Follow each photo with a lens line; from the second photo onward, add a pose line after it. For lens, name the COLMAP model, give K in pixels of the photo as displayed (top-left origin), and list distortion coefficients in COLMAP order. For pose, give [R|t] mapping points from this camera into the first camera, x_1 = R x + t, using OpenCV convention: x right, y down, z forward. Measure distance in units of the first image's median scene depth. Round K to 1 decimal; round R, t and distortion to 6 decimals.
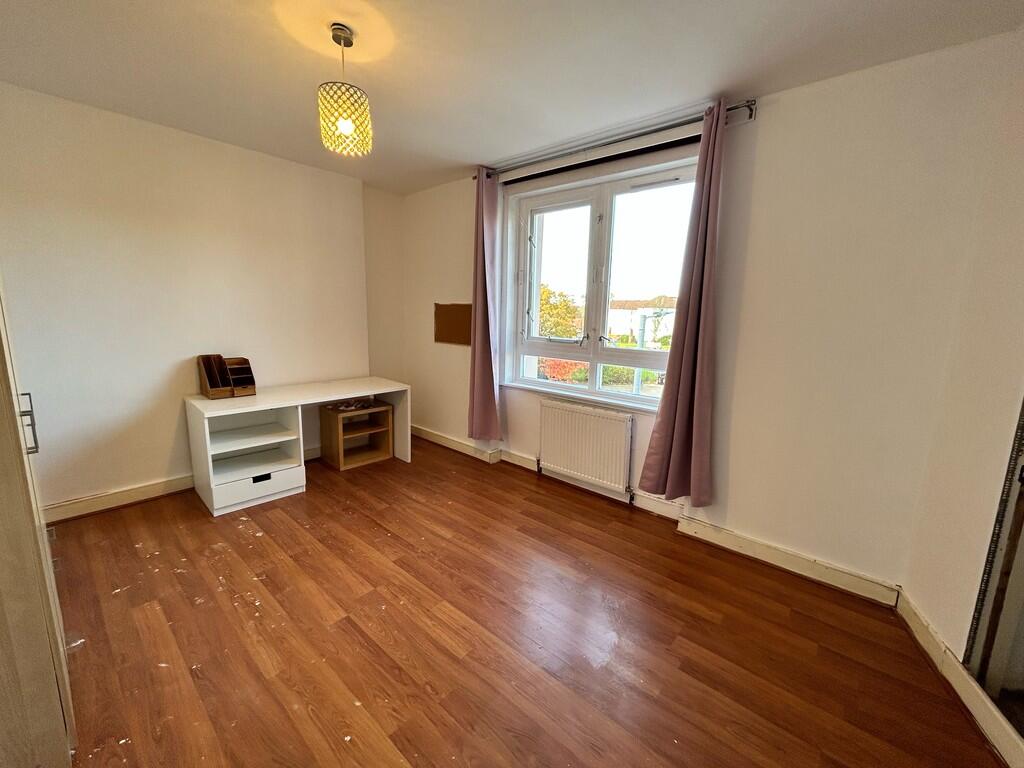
lens RADIAL K [[414.7, 0, 514.7], [0, 414.7, 381.3], [0, 0, 1]] dist [0.001259, 0.000523]
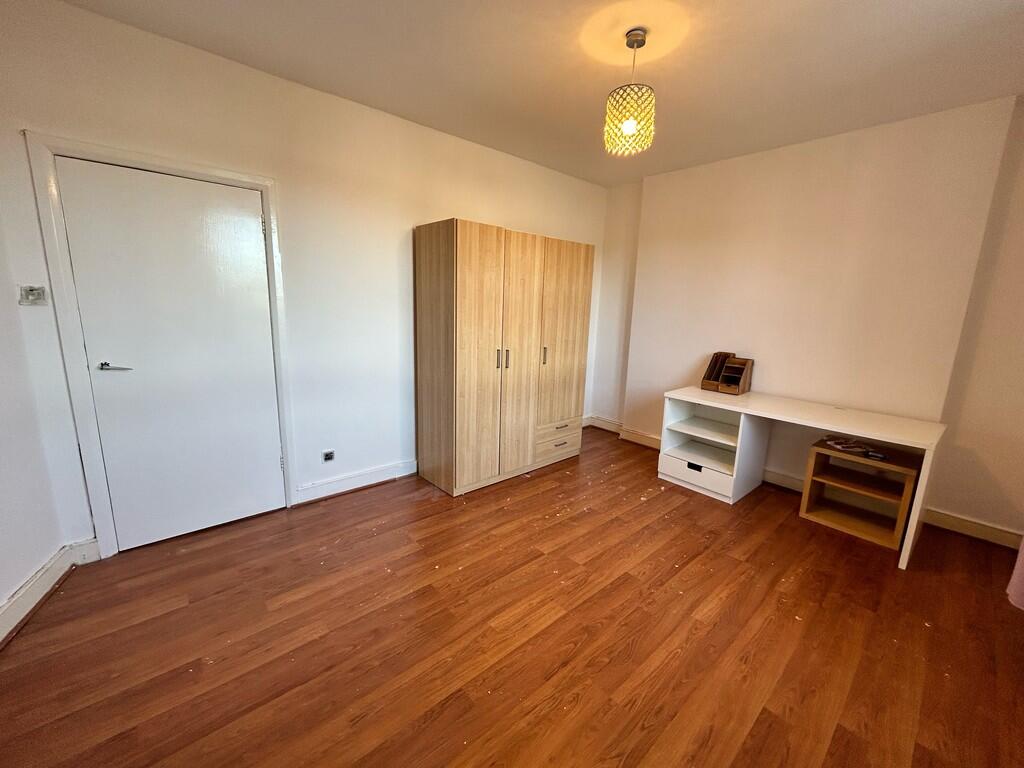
lens RADIAL K [[414.7, 0, 513.6], [0, 414.7, 381.6], [0, 0, 1]] dist [0.001259, 0.000523]
pose [[-0.122085, 0.153727, -0.980542, 0.535359], [-0.200253, 0.963800, 0.176035, -0.085934], [0.972108, 0.217848, -0.086881, 0.672432]]
